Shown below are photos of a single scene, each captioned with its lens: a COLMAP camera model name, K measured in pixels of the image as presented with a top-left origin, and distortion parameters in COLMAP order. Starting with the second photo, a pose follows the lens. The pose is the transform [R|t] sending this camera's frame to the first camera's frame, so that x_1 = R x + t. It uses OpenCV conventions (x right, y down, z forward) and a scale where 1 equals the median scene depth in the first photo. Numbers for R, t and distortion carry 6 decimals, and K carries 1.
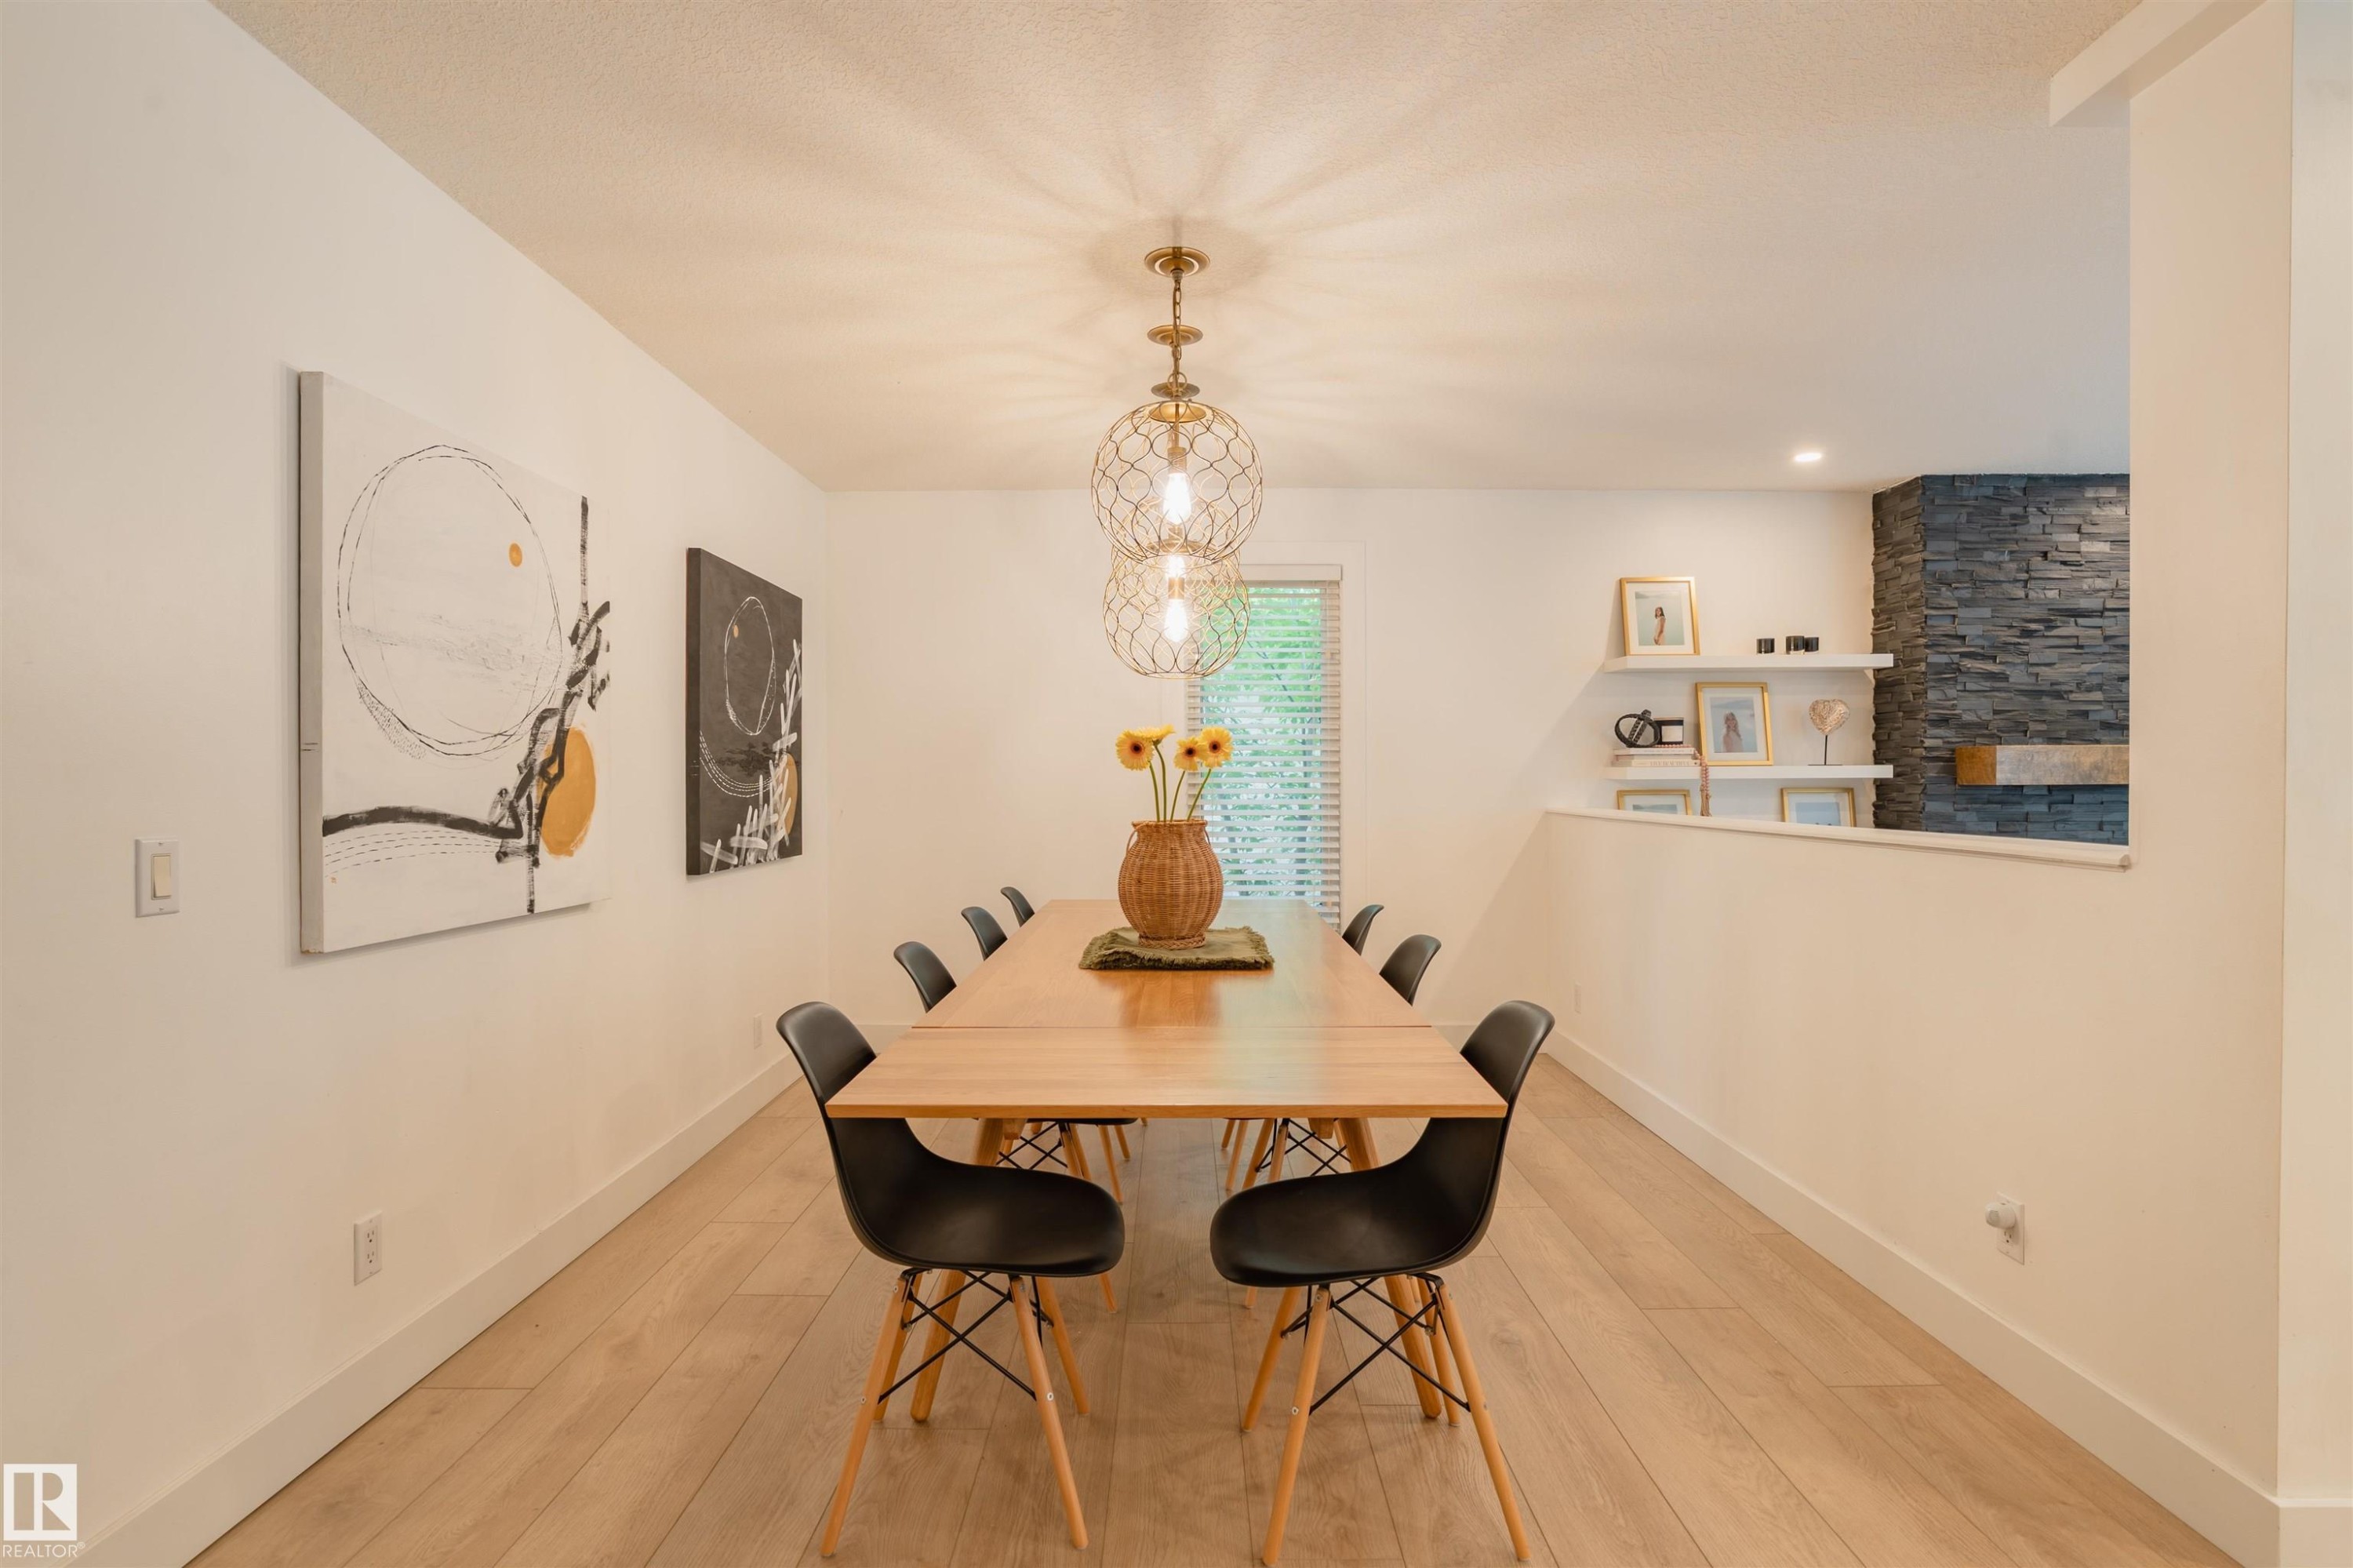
lens RADIAL K [[1187.2, 0, 1175.1], [0, 1187.2, 791.7], [0, 0, 1]] dist [-0.038789, 0.023685]
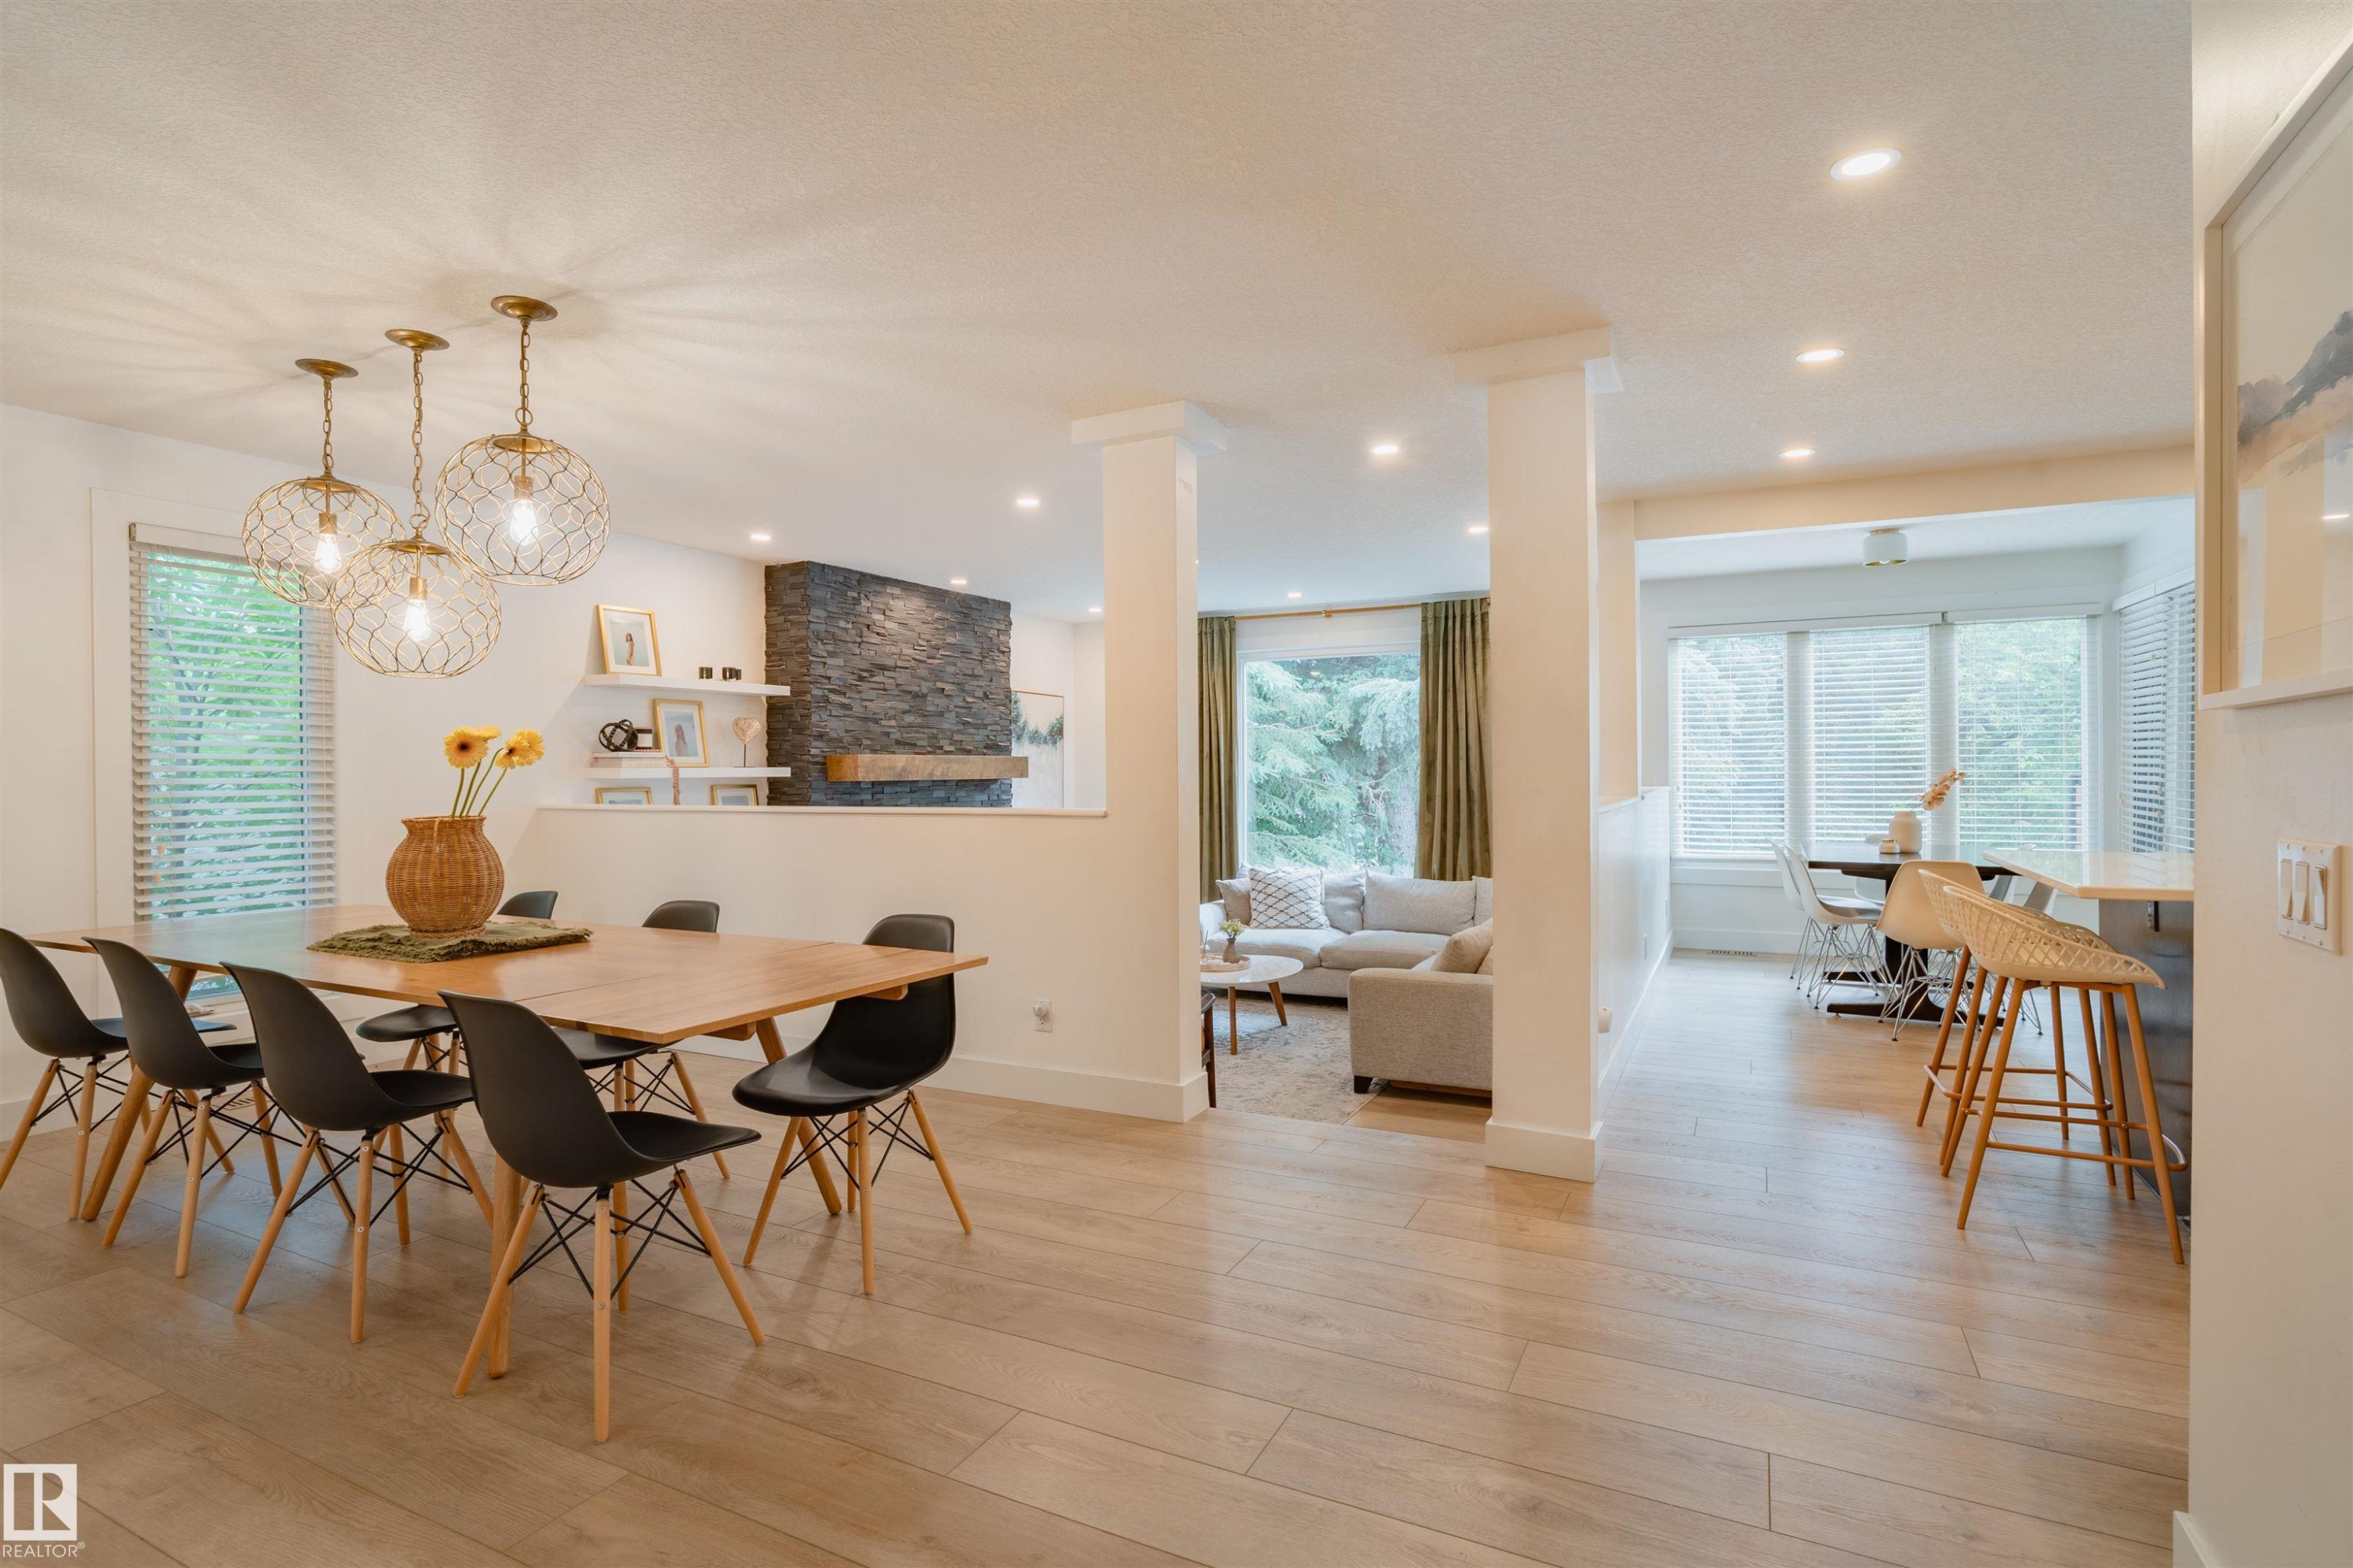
lens RADIAL K [[1161.3, 0, 1176.5], [0, 1161.3, 784.0], [0, 0, 1]] dist [-0.068920, 0.048195]
pose [[0.452200, -0.007097, 0.891888, -0.392459], [0.015031, 0.999887, 0.000335, 0.003347], [-0.891790, 0.013255, 0.452256, -0.012751]]
